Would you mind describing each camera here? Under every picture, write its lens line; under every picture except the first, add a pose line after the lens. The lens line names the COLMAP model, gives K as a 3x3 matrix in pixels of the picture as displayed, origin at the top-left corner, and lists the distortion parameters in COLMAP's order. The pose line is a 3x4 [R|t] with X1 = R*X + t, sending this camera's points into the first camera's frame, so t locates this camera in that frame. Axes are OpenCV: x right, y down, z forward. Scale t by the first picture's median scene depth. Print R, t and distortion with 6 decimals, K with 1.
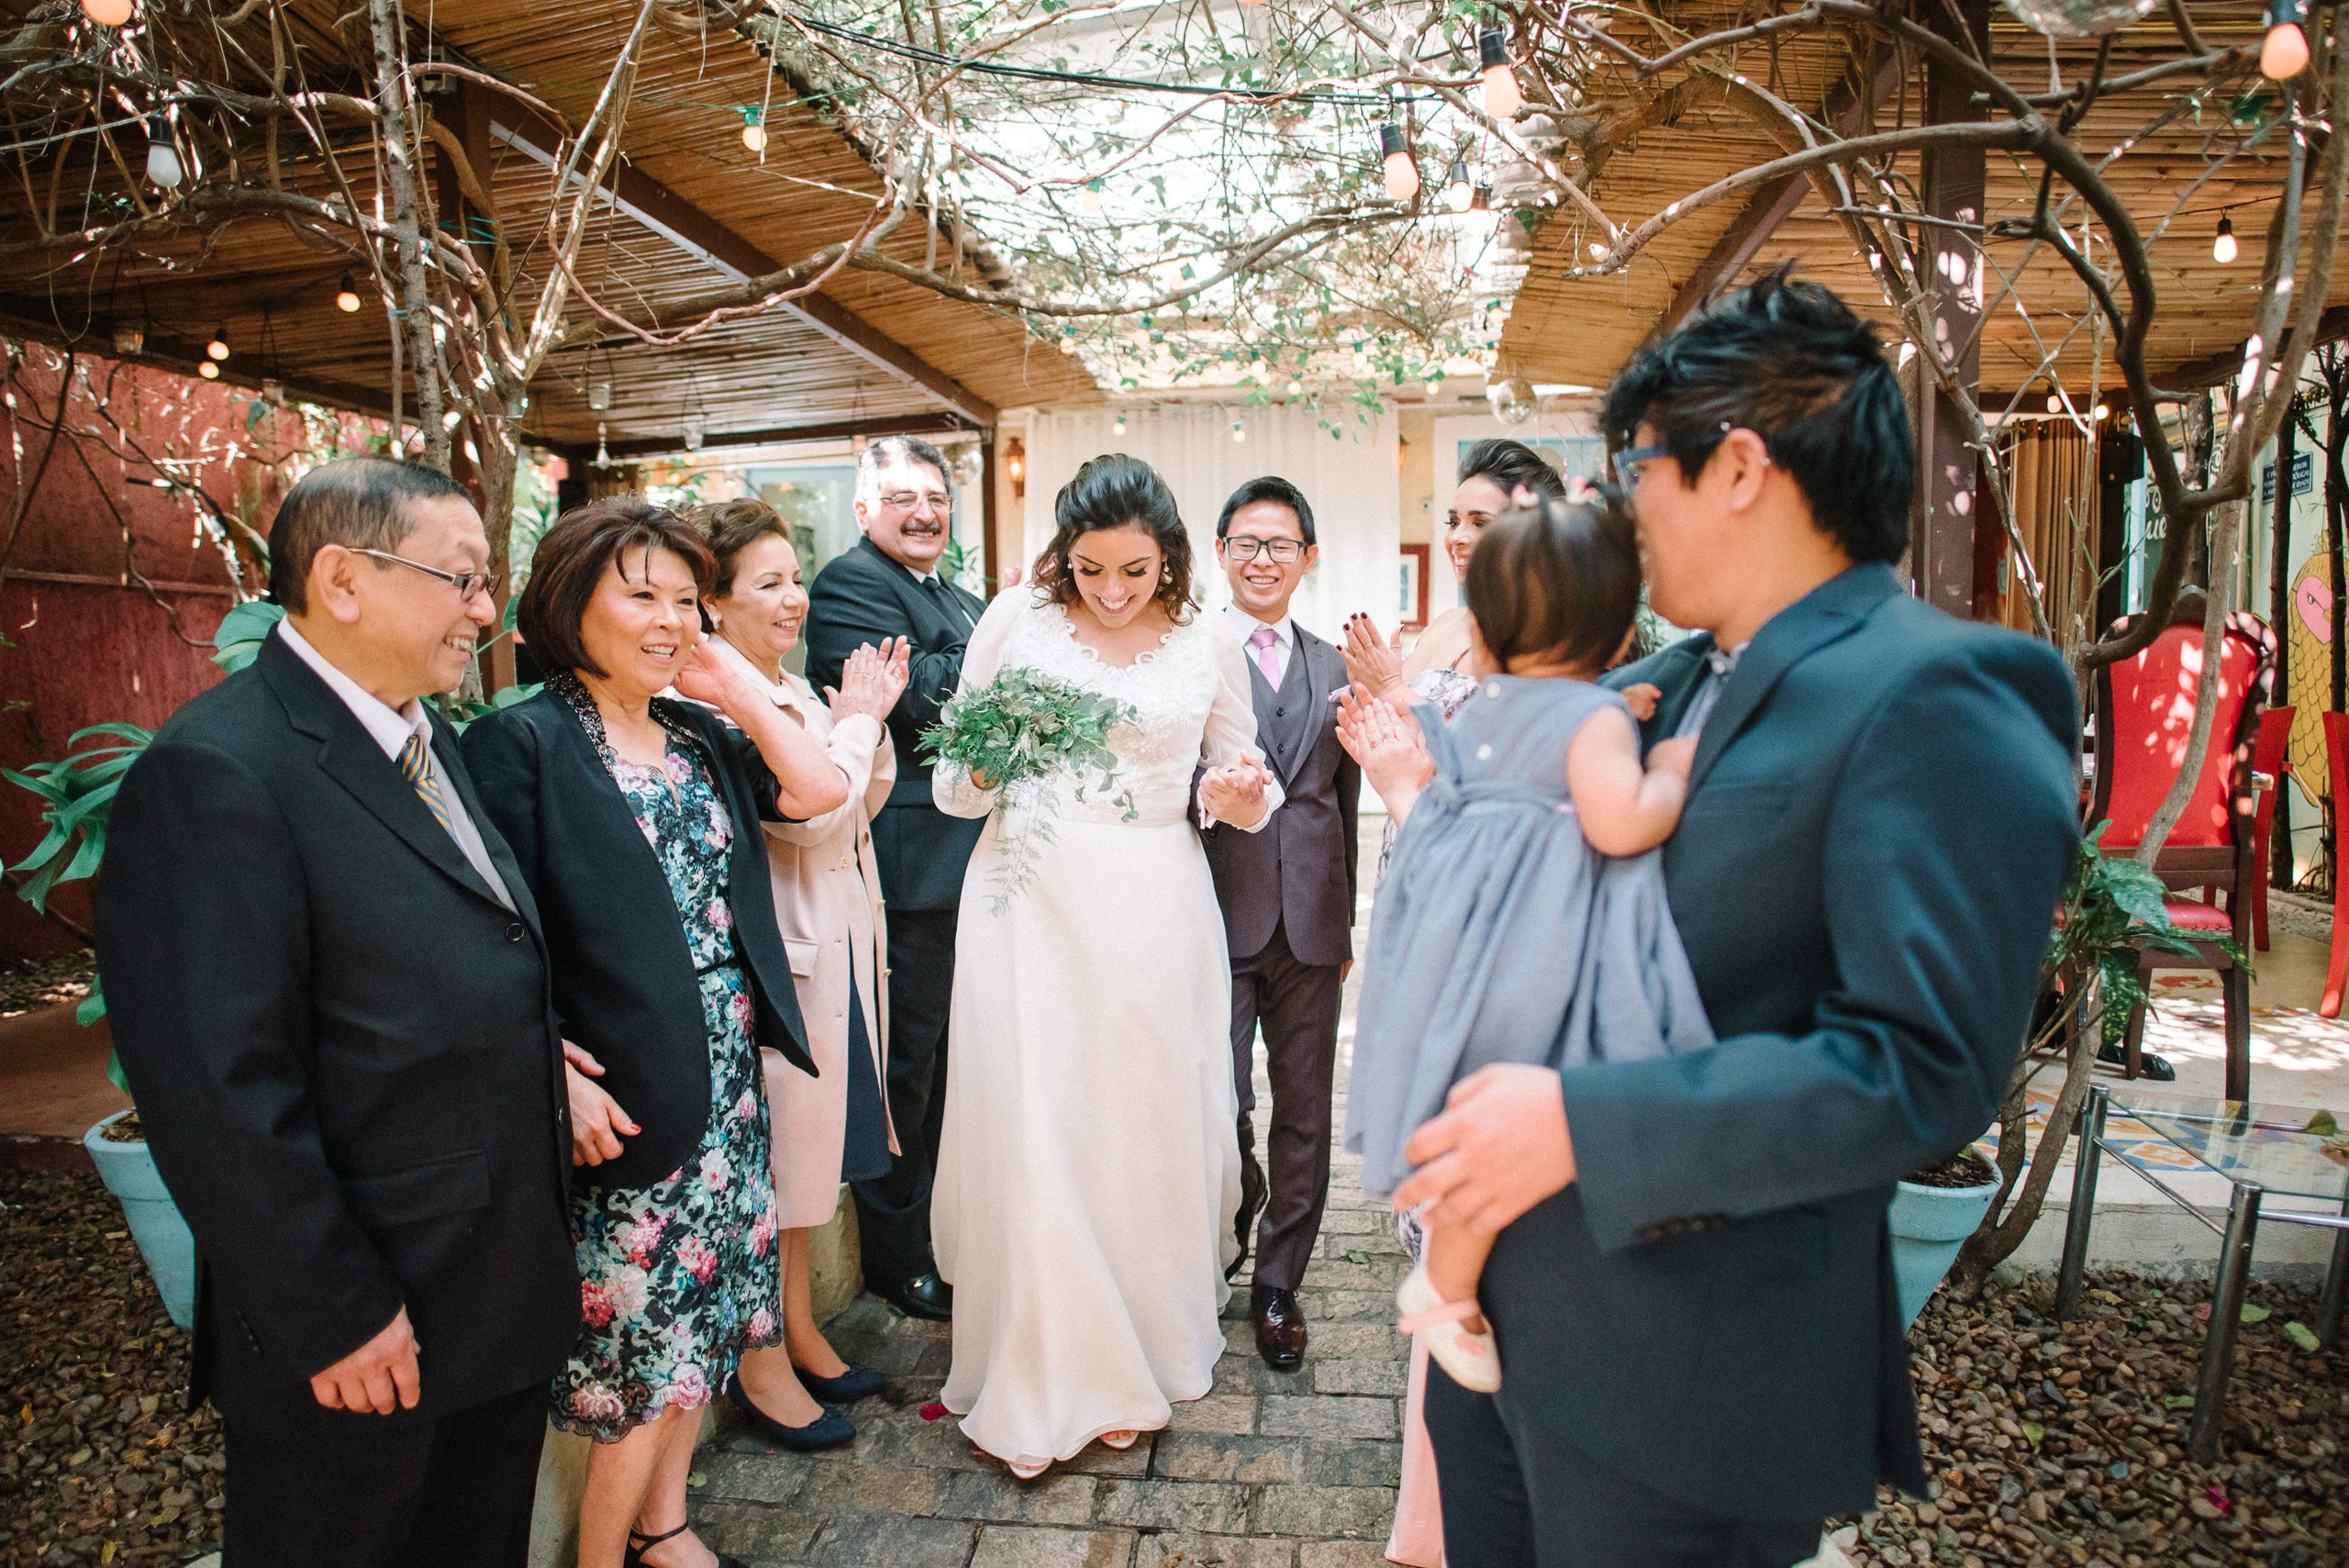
lens RADIAL K [[1462.3, 0, 1185.1], [0, 1462.3, 784.7], [0, 0, 1]] dist [0.040877, 0.001166]
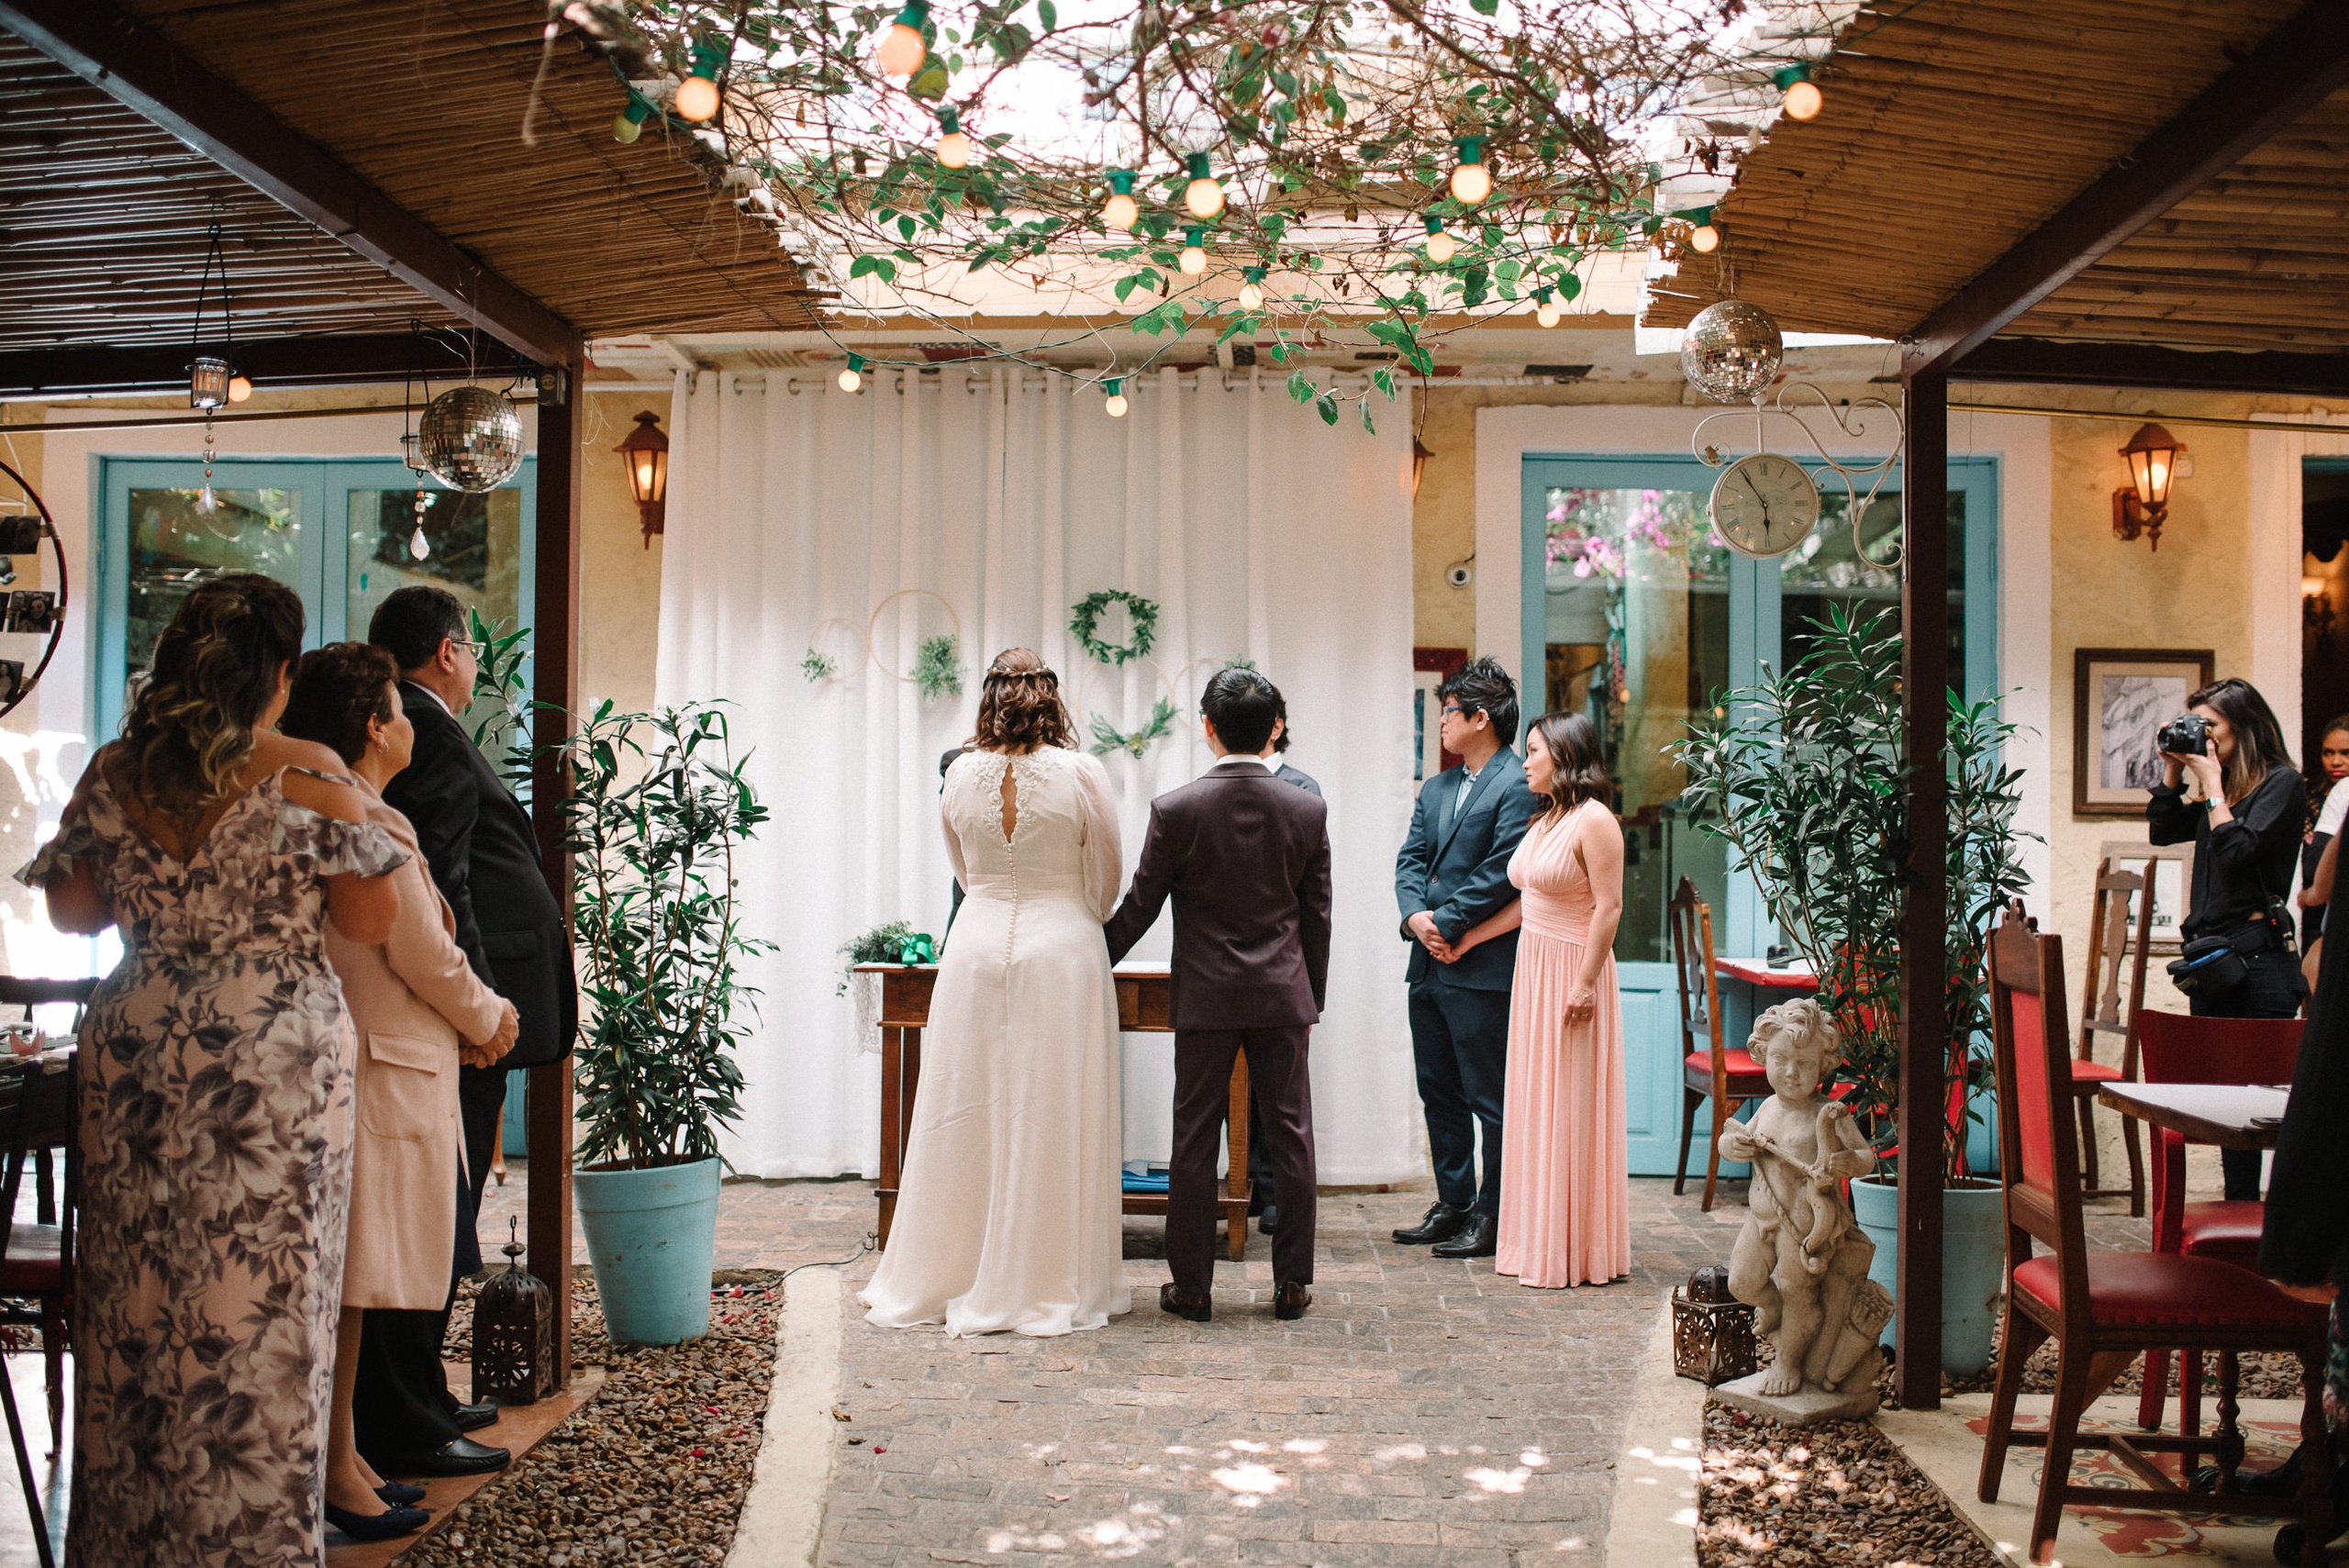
lens RADIAL K [[2325.3, 0, 1153.0], [0, 2325.3, 790.0], [0, 0, 1]] dist [0.010295, 0.000000]
pose [[0.996592, 0.023098, 0.079185, -0.005702], [-0.015438, 0.995260, -0.096014, -0.044731], [-0.081027, 0.094464, 0.992225, 0.260900]]
